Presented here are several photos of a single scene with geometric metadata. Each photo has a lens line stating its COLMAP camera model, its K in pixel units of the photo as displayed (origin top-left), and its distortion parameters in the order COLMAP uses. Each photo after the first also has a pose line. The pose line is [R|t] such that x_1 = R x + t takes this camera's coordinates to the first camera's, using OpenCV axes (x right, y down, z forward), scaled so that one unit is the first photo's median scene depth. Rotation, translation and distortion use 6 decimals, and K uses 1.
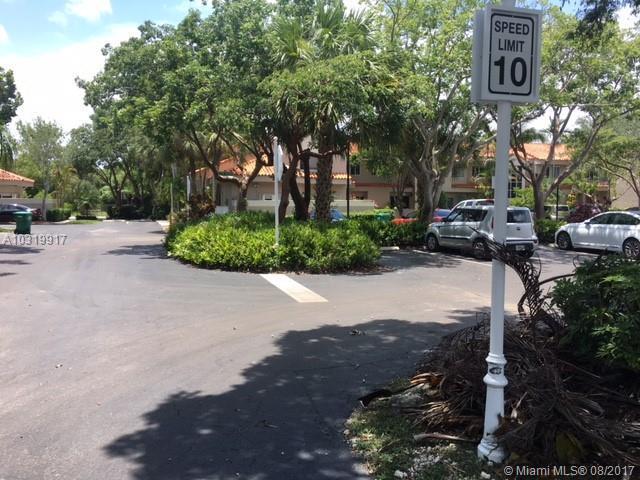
lens RADIAL K [[554.1, 0, 319.9], [0, 554.1, 248.7], [0, 0, 1]] dist [0.086238, -0.107005]
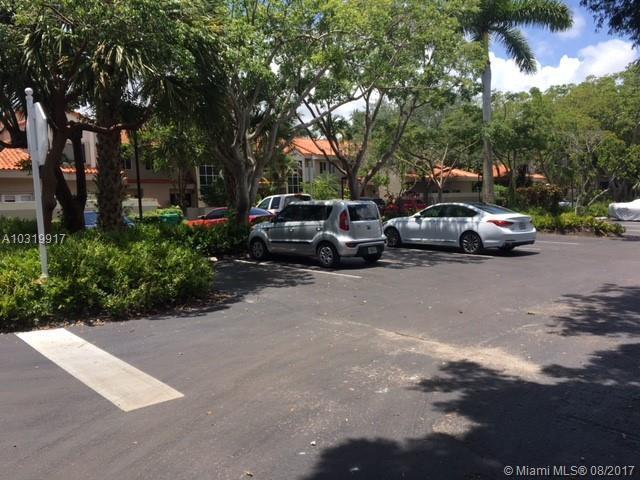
lens RADIAL K [[554.1, 0, 319.9], [0, 554.1, 248.7], [0, 0, 1]] dist [0.086238, -0.107005]
pose [[0.914687, -0.063892, 0.399082, -0.036791], [0.062352, 0.997912, 0.016852, -0.021800], [-0.399325, 0.009469, 0.916760, 0.272447]]
